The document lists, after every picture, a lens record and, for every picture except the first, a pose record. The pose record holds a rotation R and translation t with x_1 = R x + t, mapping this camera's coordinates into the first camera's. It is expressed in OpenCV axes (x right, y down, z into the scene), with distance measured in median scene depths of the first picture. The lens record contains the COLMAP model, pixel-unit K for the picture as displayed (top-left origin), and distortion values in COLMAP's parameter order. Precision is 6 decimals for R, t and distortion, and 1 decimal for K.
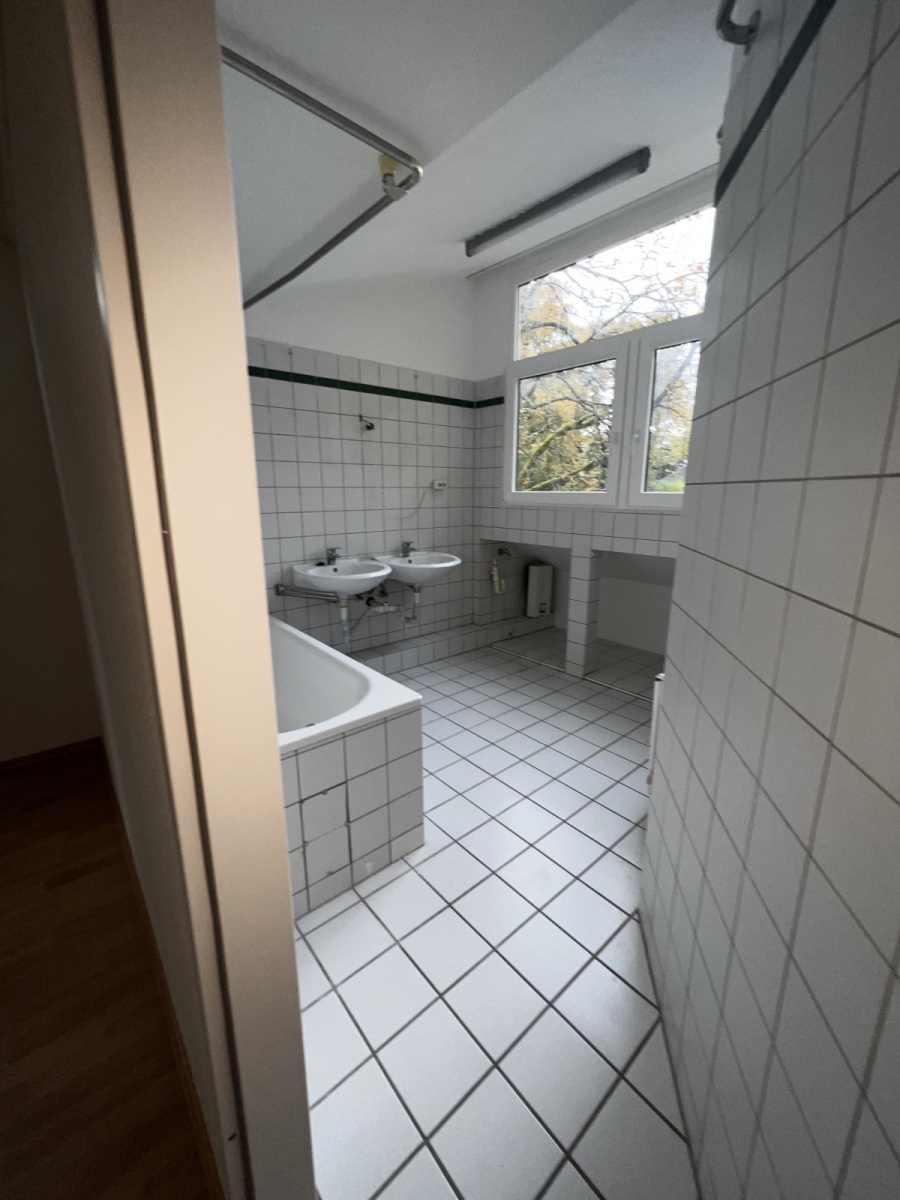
lens RADIAL K [[479.1, 0, 453.4], [0, 479.1, 597.4], [0, 0, 1]] dist [0.000879, 0.000566]
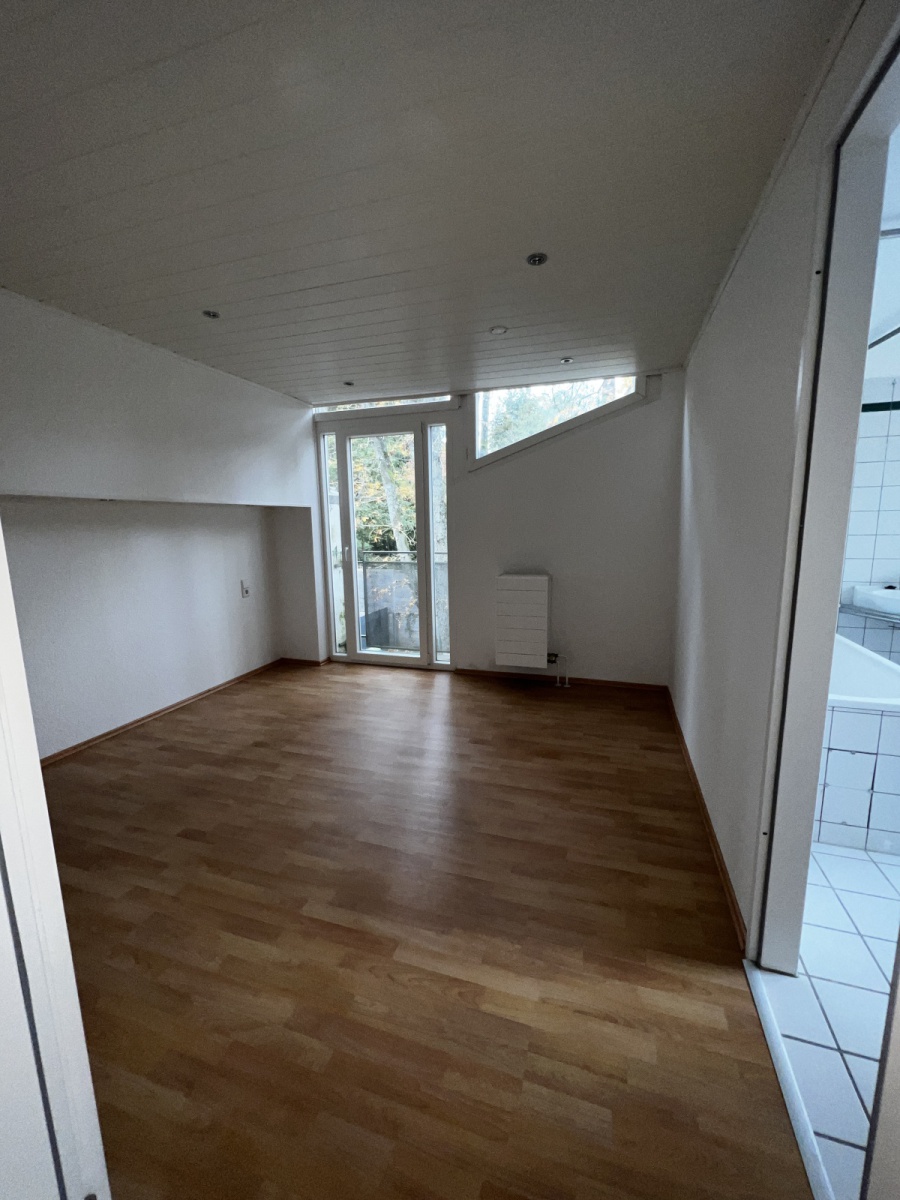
lens RADIAL K [[479.1, 0, 453.4], [0, 479.1, 597.4], [0, 0, 1]] dist [0.000879, 0.000566]
pose [[0.519557, 0.109804, -0.847351, 0.186163], [-0.161115, 0.986508, 0.029048, 0.141059], [0.839108, 0.121429, 0.530238, -0.528432]]
